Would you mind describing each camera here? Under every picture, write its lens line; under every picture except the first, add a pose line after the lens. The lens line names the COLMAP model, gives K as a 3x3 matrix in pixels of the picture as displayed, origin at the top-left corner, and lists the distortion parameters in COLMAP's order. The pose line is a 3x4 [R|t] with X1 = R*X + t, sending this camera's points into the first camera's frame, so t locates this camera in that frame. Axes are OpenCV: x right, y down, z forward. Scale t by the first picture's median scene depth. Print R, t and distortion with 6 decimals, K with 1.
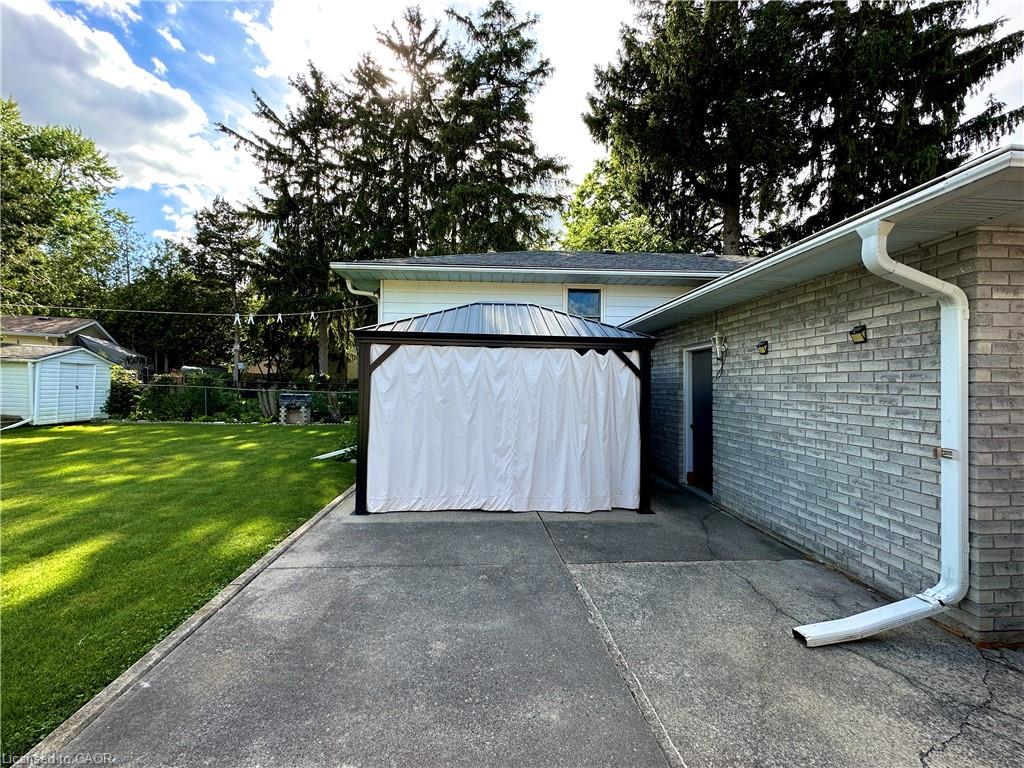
lens RADIAL K [[408.6, 0, 512.1], [0, 408.6, 382.2], [0, 0, 1]] dist [-0.001992, 0.000182]
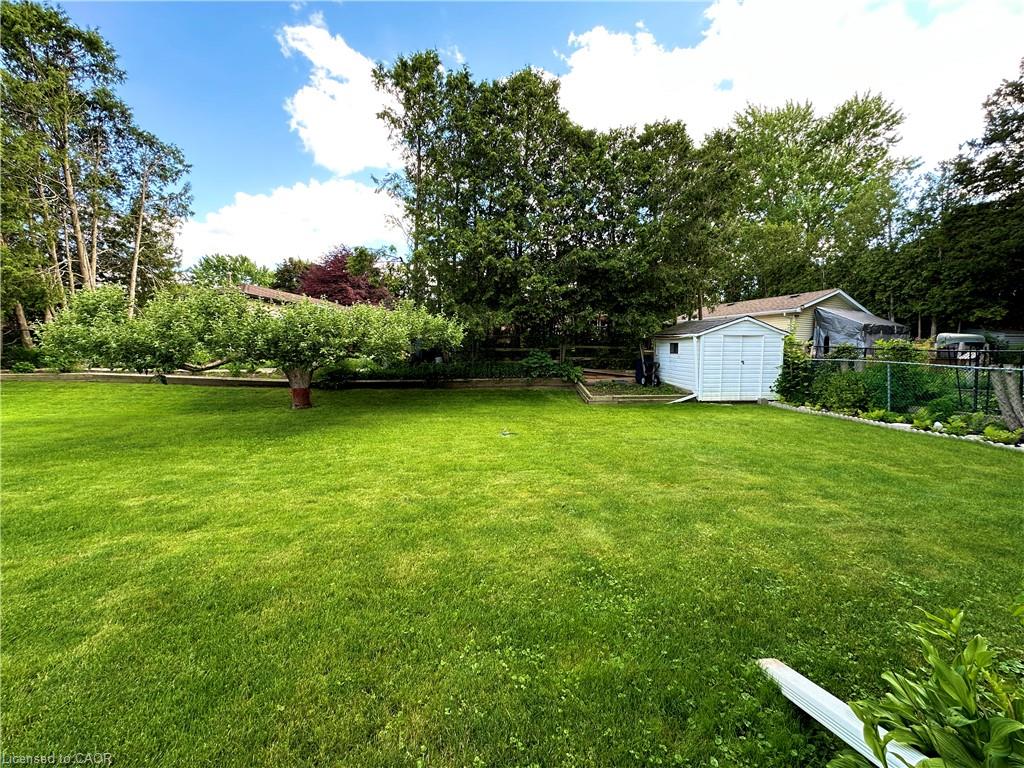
lens RADIAL K [[408.6, 0, 512.1], [0, 408.6, 382.2], [0, 0, 1]] dist [-0.001992, 0.000182]
pose [[-0.027064, 0.043636, -0.998681, -0.185516], [0.010340, 0.999006, 0.043370, 0.013340], [0.999580, -0.009153, -0.027488, 0.584581]]
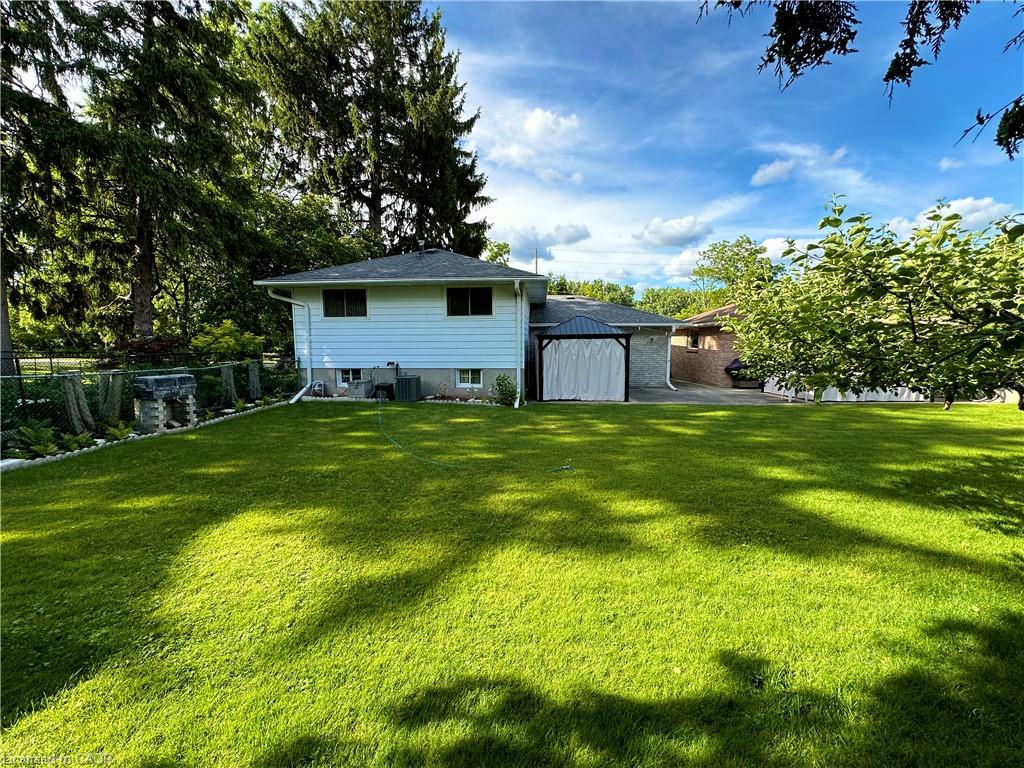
lens RADIAL K [[405.6, 0, 512.5], [0, 405.6, 380.1], [0, 0, 1]] dist [0.001416, 0.000277]
pose [[0.146701, -0.101109, 0.984000, -2.351056], [-0.011761, 0.994514, 0.103943, -0.067454], [-0.989111, -0.026821, 0.144707, 1.033214]]
